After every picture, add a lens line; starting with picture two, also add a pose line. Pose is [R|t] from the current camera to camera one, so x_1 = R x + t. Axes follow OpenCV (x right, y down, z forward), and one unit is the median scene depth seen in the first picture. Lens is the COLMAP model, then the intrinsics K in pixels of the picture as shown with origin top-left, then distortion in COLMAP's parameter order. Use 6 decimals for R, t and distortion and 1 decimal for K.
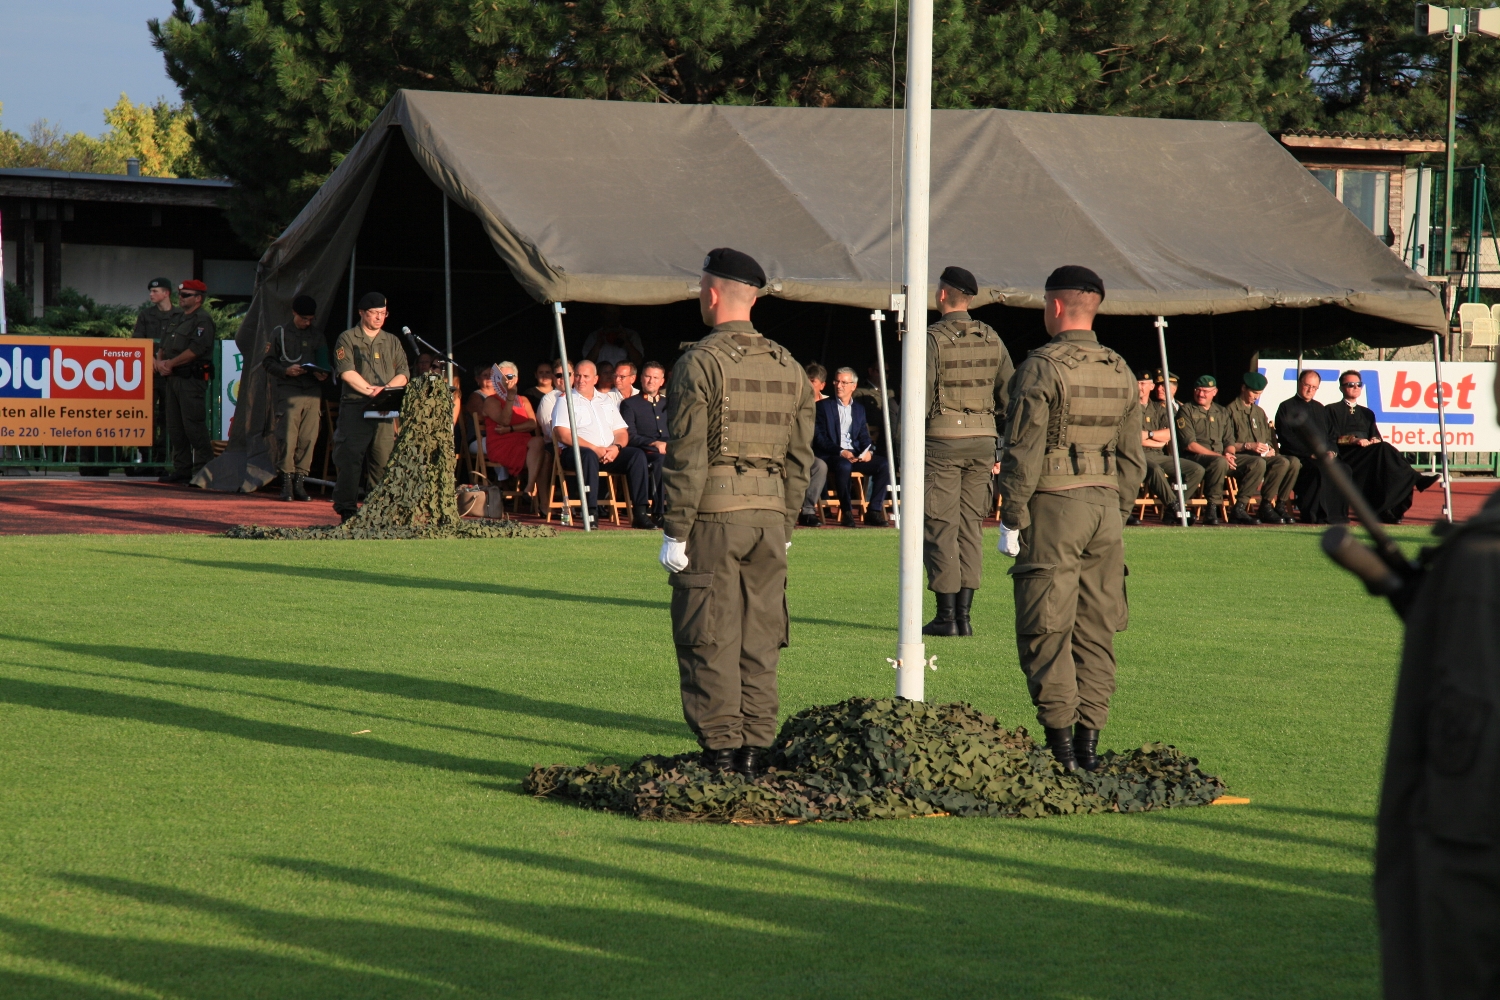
lens RADIAL K [[4386.6, 0, 751.5], [0, 4386.6, 514.0], [0, 0, 1]] dist [0.689744, 0.000000]
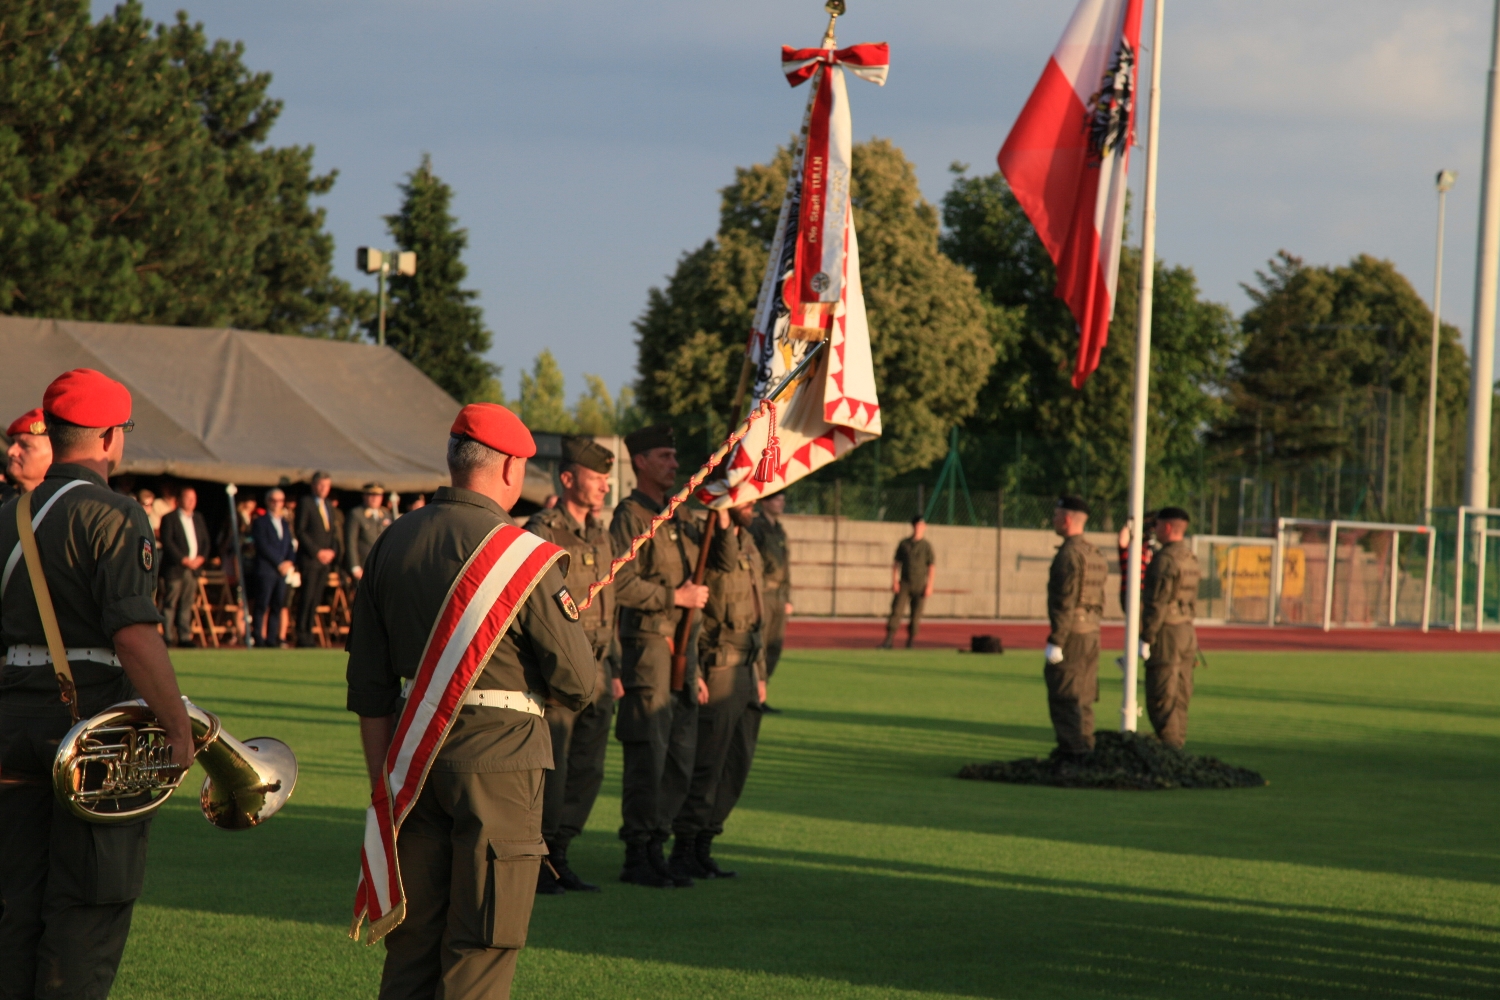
lens RADIAL K [[4386.6, 0, 746.1], [0, 4386.6, 497.8], [0, 0, 1]] dist [0.689744, 0.000000]
pose [[0.914128, 0.022939, 0.404775, -0.352295], [-0.009257, 0.999319, -0.035726, 0.004192], [-0.405319, 0.028912, 0.913718, -0.275708]]
